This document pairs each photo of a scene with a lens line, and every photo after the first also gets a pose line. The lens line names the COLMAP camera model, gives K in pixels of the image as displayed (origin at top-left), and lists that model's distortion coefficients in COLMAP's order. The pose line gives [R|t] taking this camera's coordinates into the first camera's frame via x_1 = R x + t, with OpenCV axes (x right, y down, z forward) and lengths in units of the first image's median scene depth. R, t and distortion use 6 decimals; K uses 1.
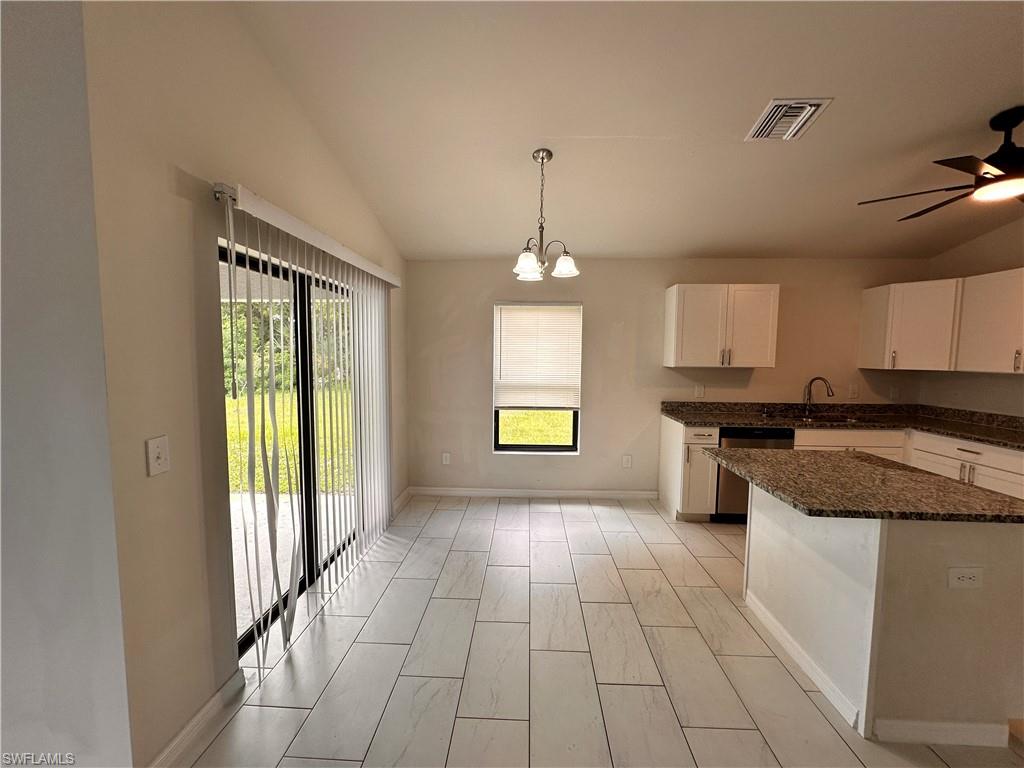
lens RADIAL K [[411.8, 0, 510.6], [0, 411.8, 388.0], [0, 0, 1]] dist [0.000334, 0.000151]
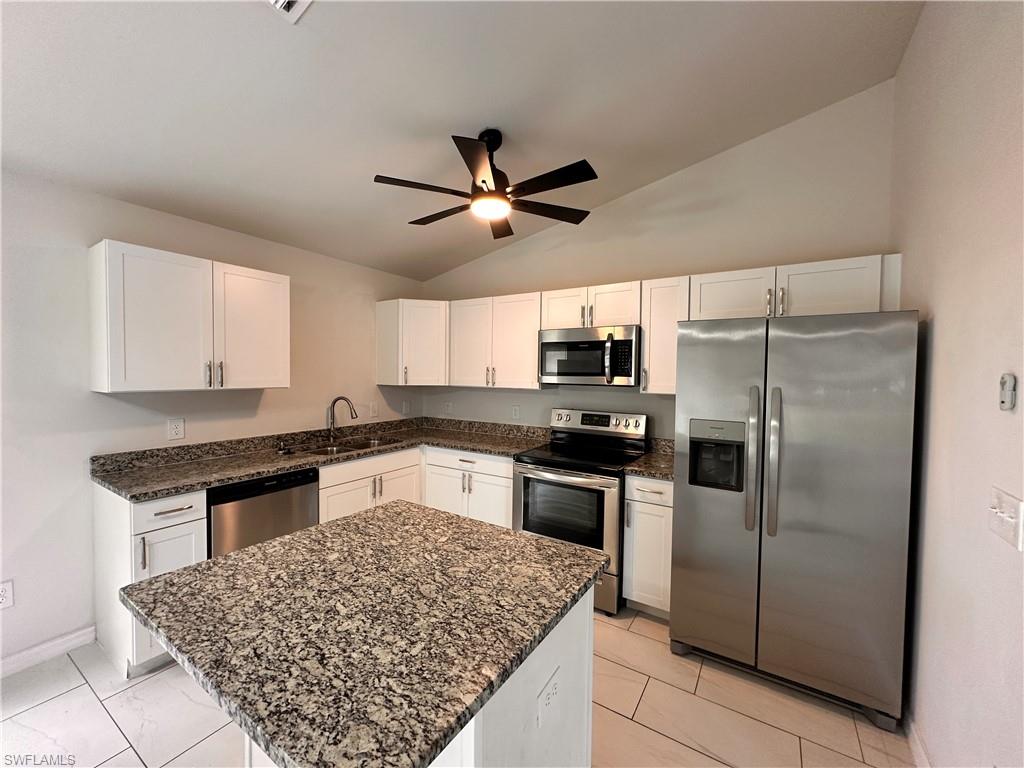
lens RADIAL K [[411.8, 0, 510.3], [0, 411.8, 386.1], [0, 0, 1]] dist [0.000334, 0.000151]
pose [[0.506887, -0.030441, 0.861475, 0.207428], [0.063932, 0.997951, -0.002354, -0.025637], [-0.859639, 0.056269, 0.507794, 0.285985]]
